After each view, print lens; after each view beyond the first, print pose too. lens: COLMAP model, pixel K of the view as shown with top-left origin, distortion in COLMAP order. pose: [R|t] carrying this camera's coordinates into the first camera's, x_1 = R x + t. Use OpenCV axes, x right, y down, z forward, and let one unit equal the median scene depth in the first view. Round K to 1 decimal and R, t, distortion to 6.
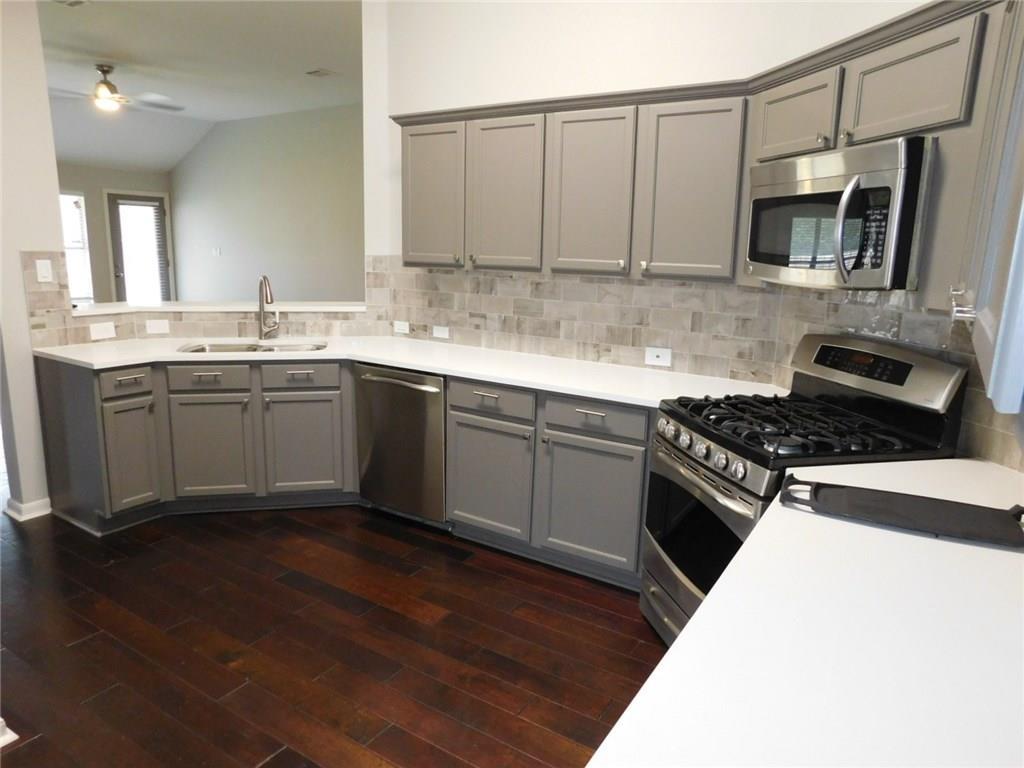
lens RADIAL K [[678.6, 0, 512.0], [0, 678.6, 384.0], [0, 0, 1]] dist [-0.092193, 0.087486]
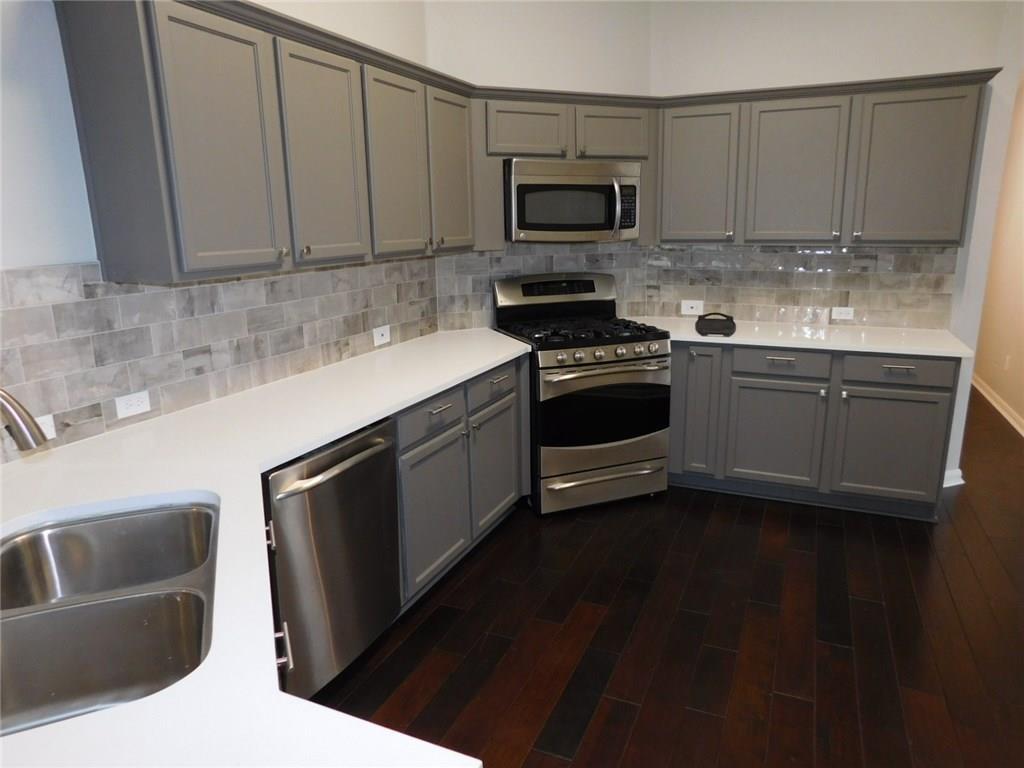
lens RADIAL K [[678.6, 0, 512.0], [0, 678.6, 384.0], [0, 0, 1]] dist [-0.092193, 0.087486]
pose [[-0.154632, -0.253153, 0.954988, -0.730041], [0.210947, 0.935864, 0.282240, -0.199918], [-0.965189, 0.245095, -0.091312, 0.865700]]
